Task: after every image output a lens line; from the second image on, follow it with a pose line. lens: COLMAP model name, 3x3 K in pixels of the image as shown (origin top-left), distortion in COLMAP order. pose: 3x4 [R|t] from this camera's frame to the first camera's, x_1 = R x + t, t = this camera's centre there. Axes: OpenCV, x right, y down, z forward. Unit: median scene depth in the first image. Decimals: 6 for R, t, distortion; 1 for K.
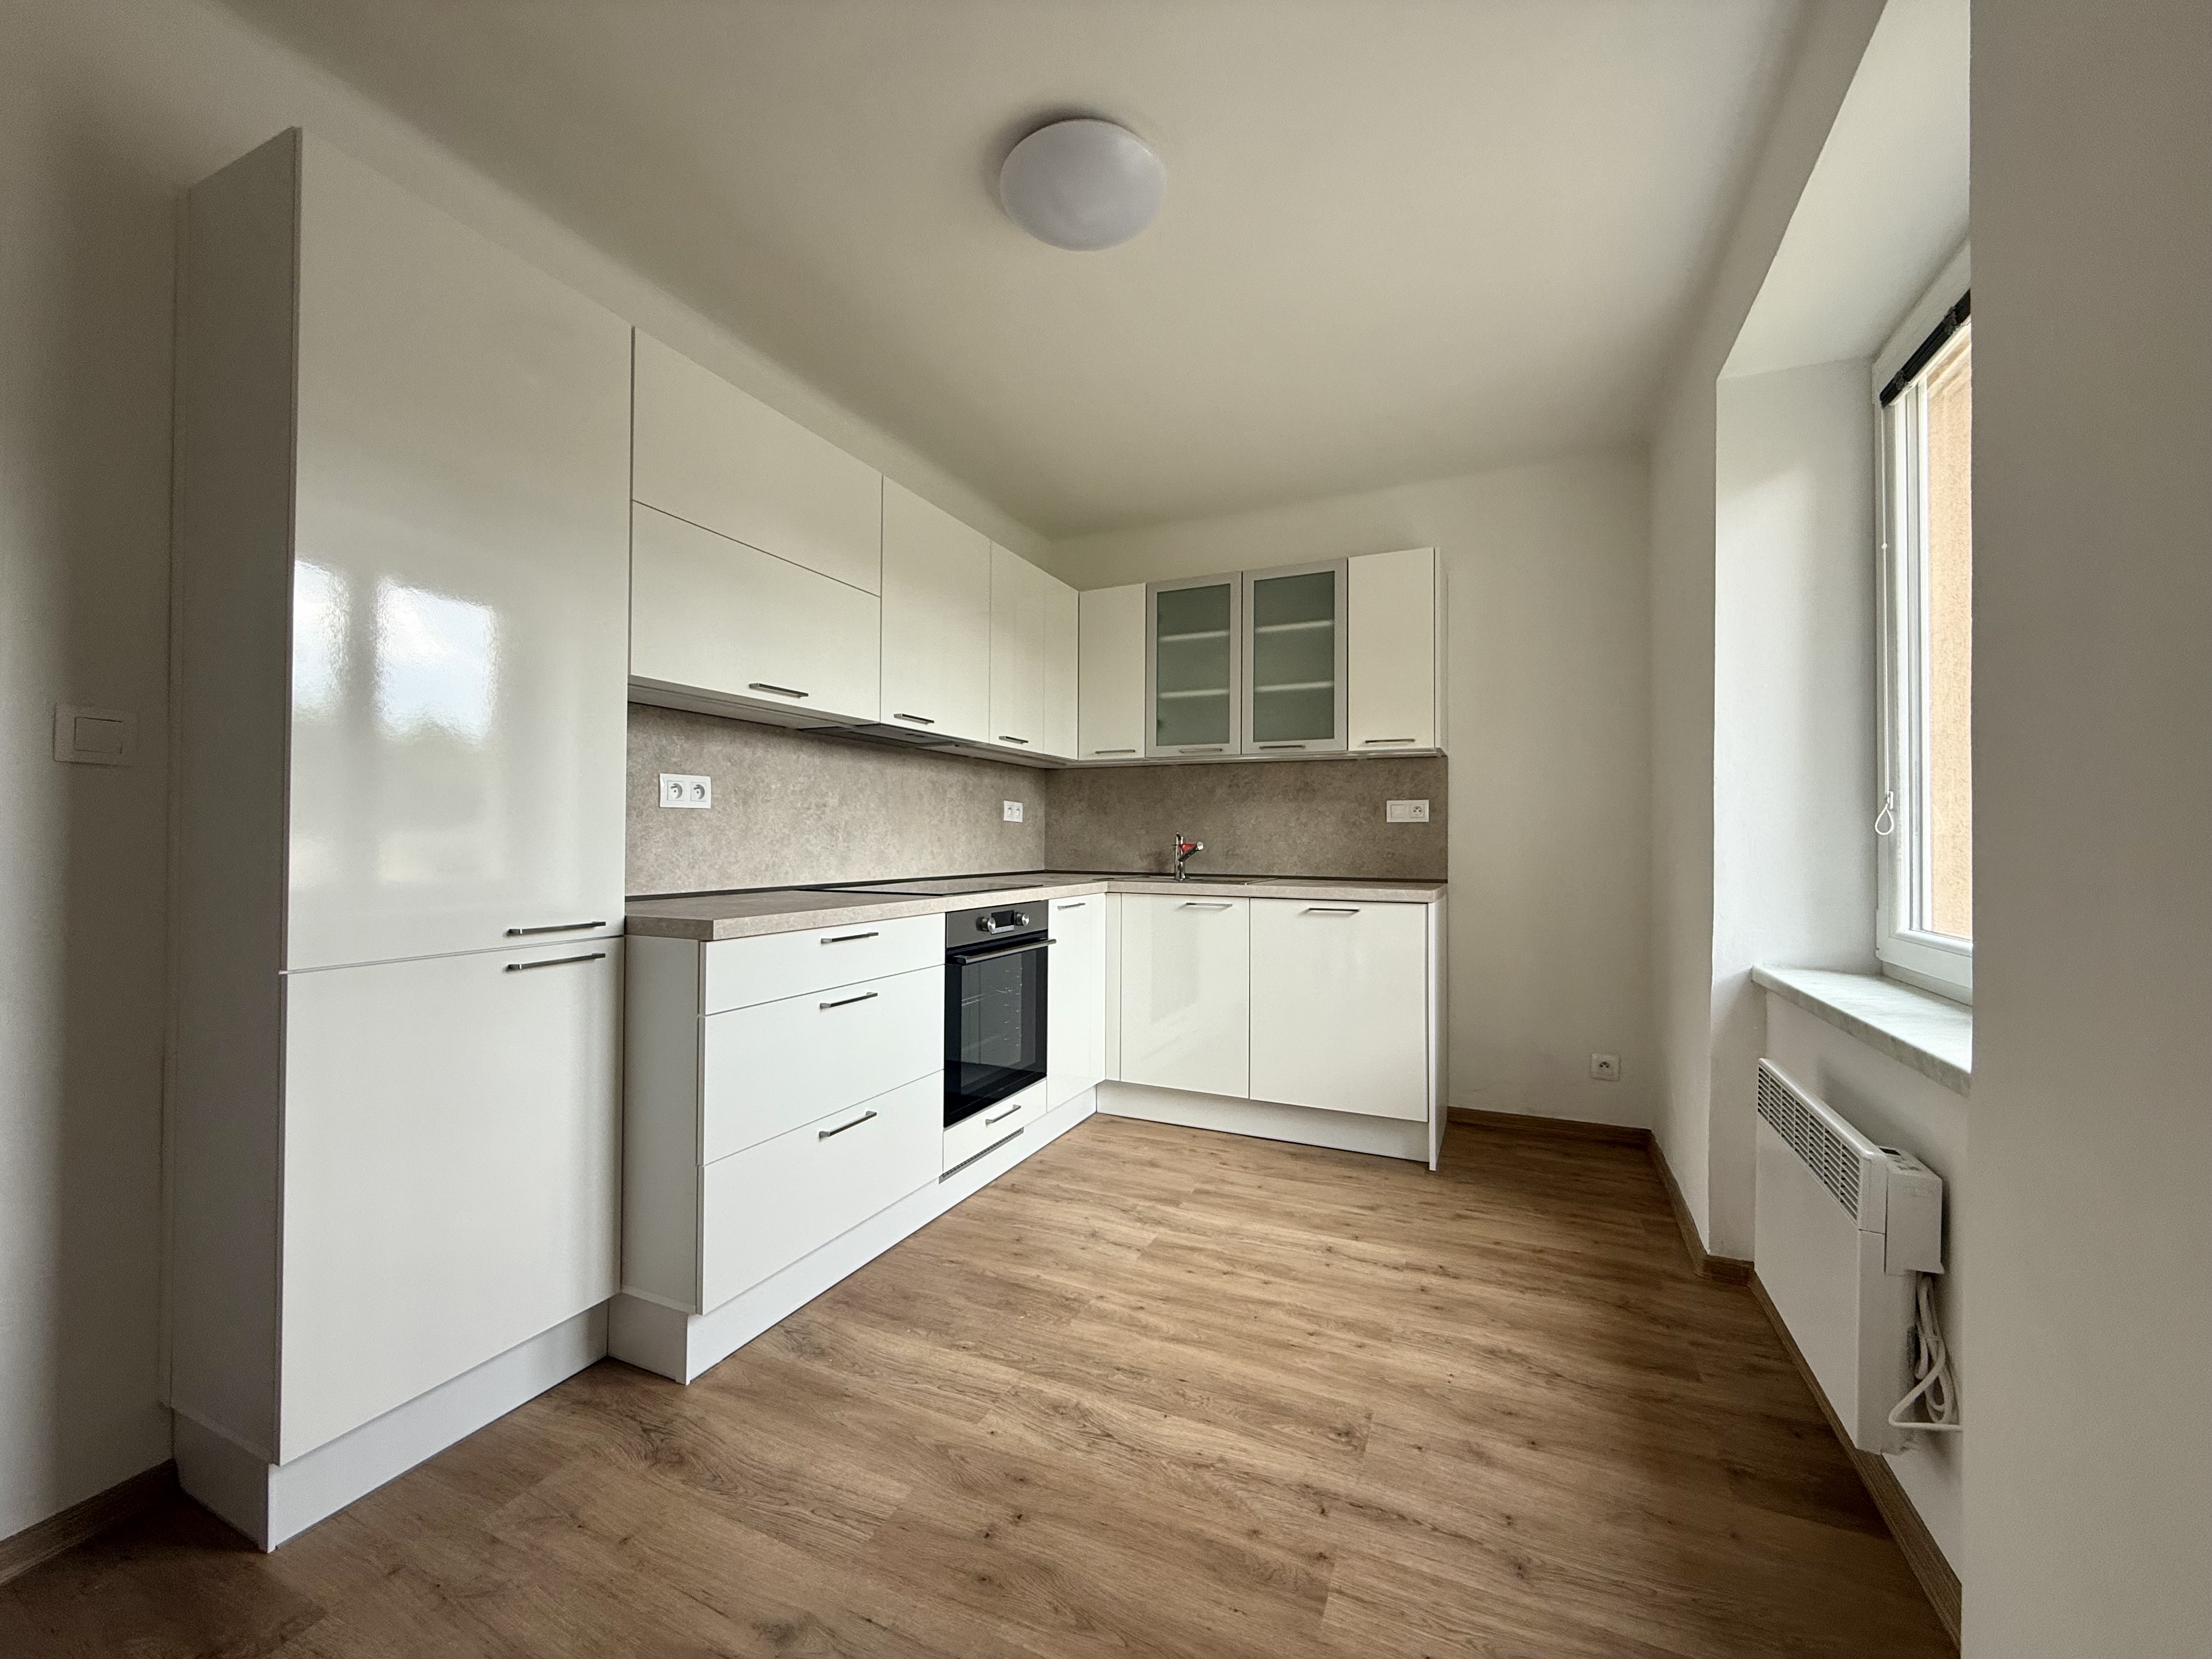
lens RADIAL K [[889.2, 0, 1103.3], [0, 889.2, 834.4], [0, 0, 1]] dist [-0.000164, 0.000645]
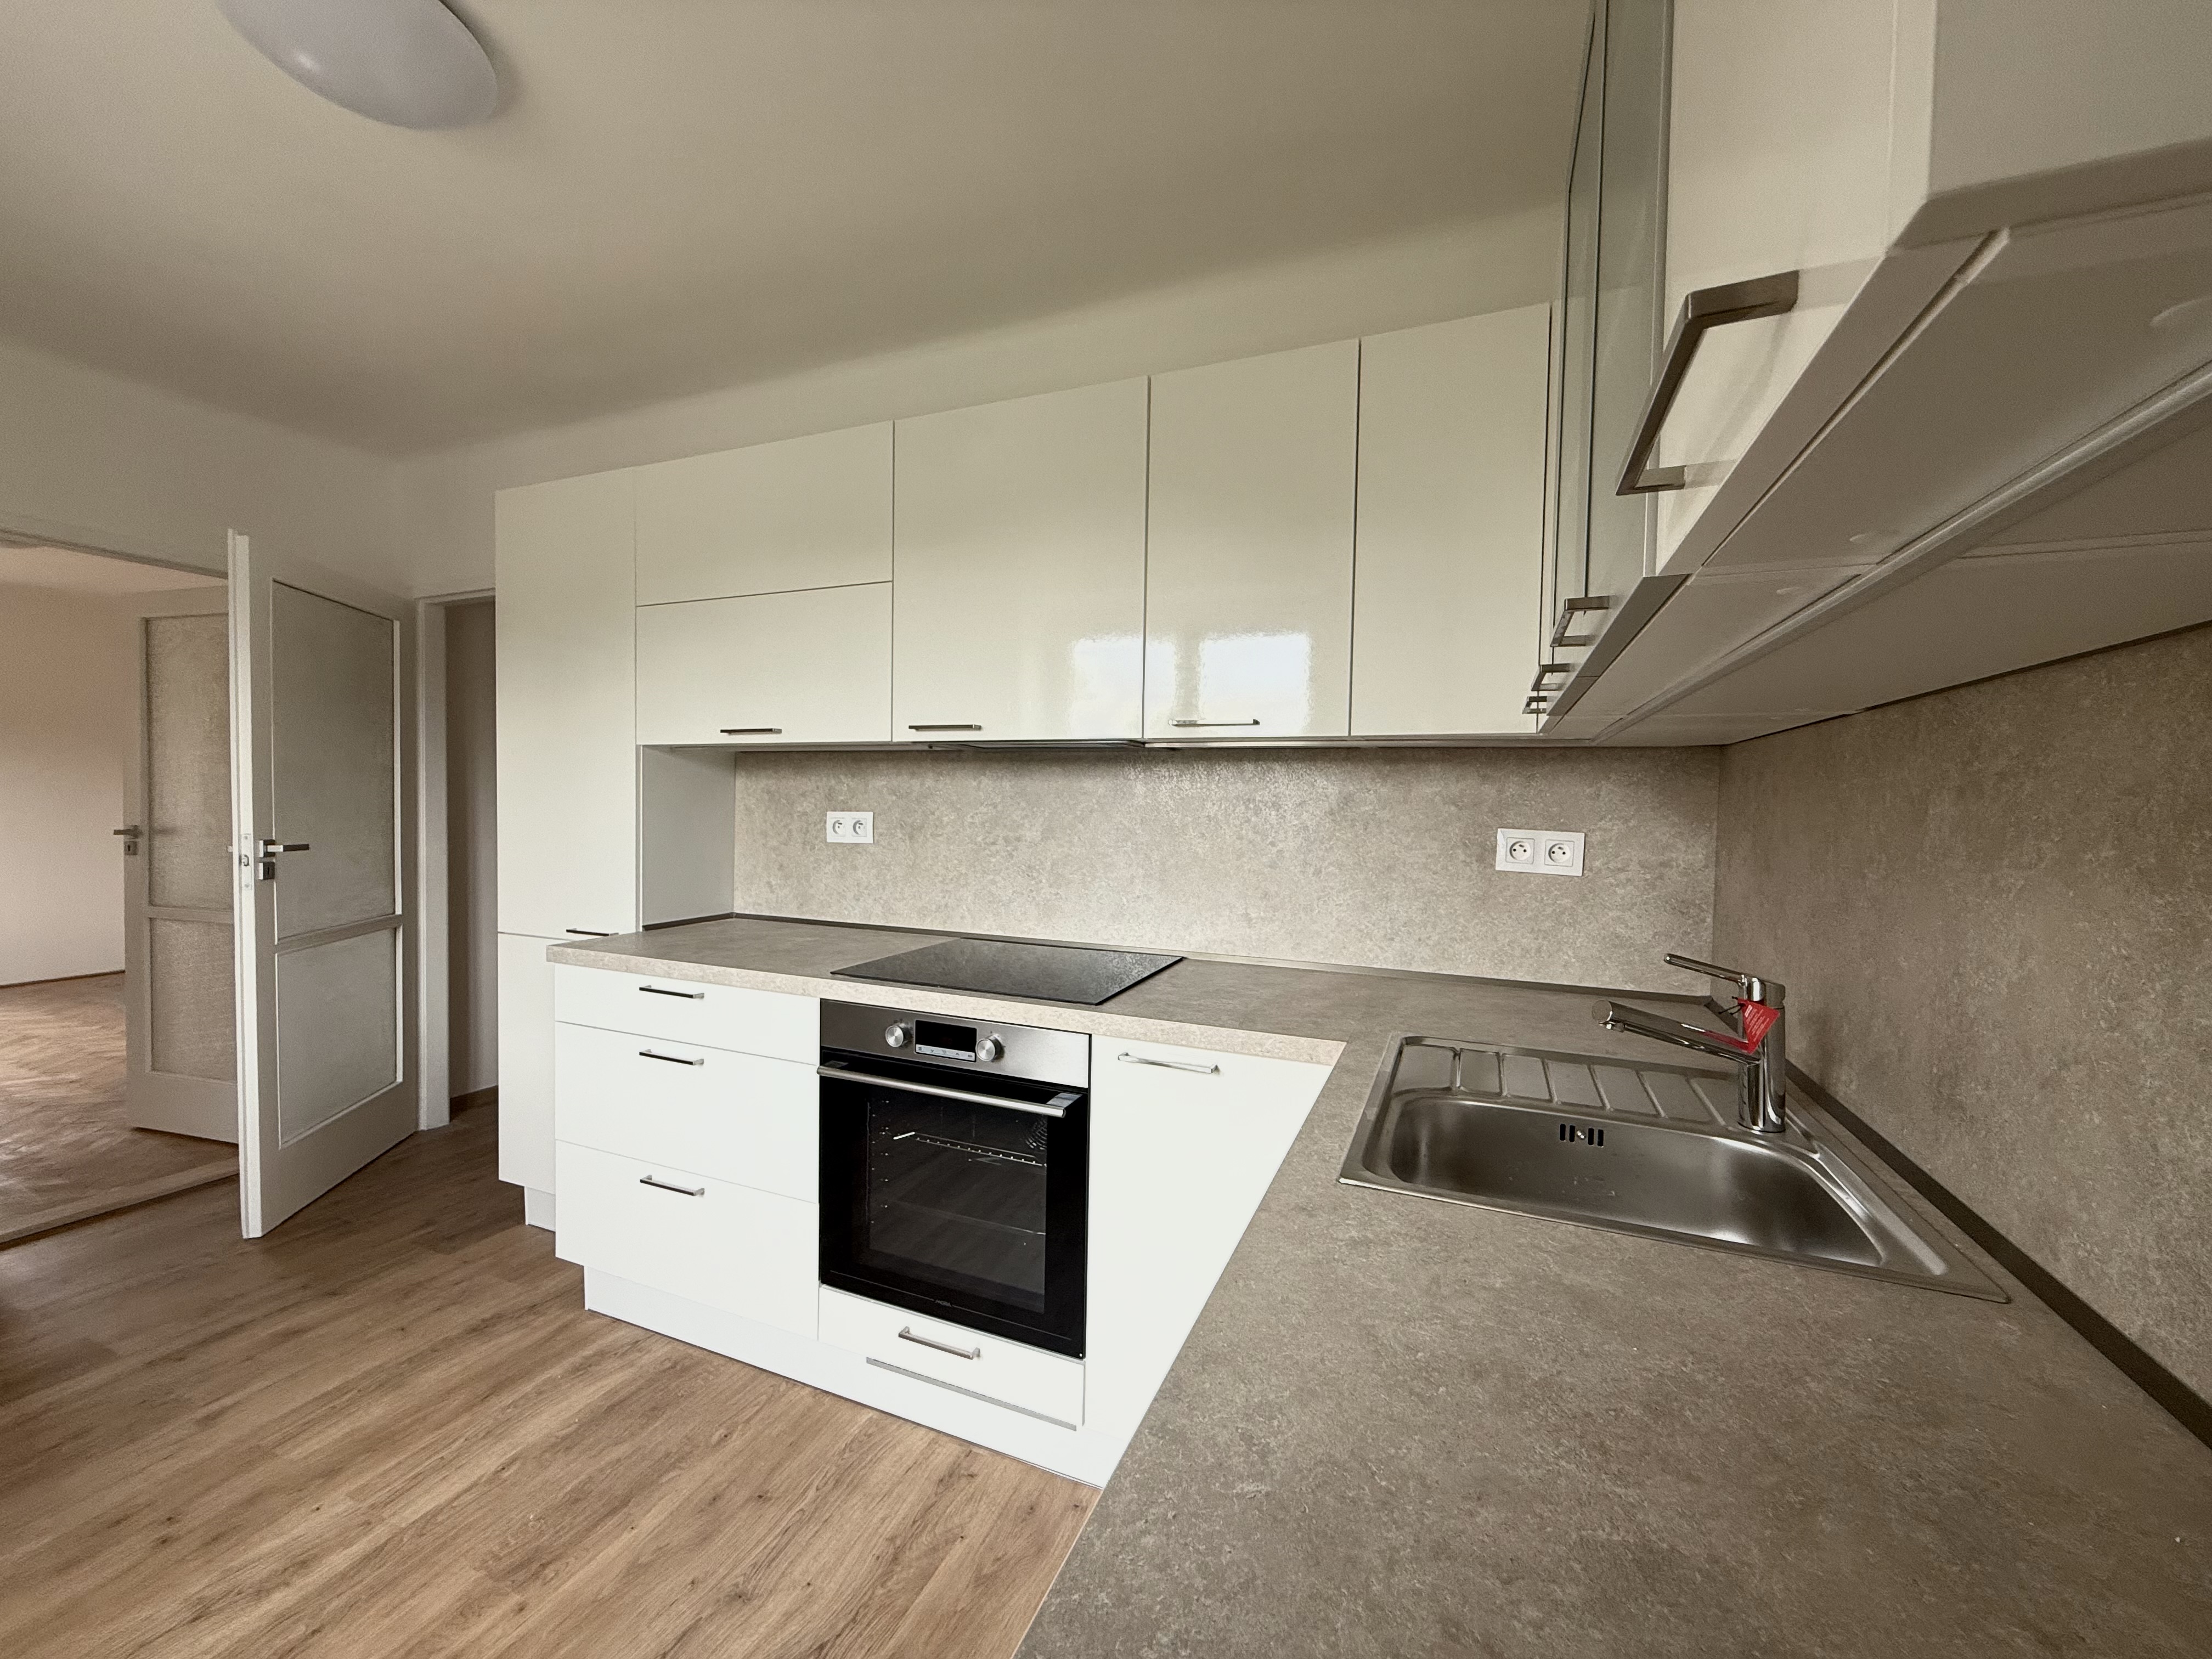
lens RADIAL K [[889.2, 0, 1101.1], [0, 889.2, 826.2], [0, 0, 1]] dist [-0.000164, 0.000645]
pose [[0.017535, 0.026484, -0.999495, 0.569210], [-0.011746, 0.999586, 0.026281, -0.077476], [0.999777, 0.011279, 0.017839, 1.228398]]
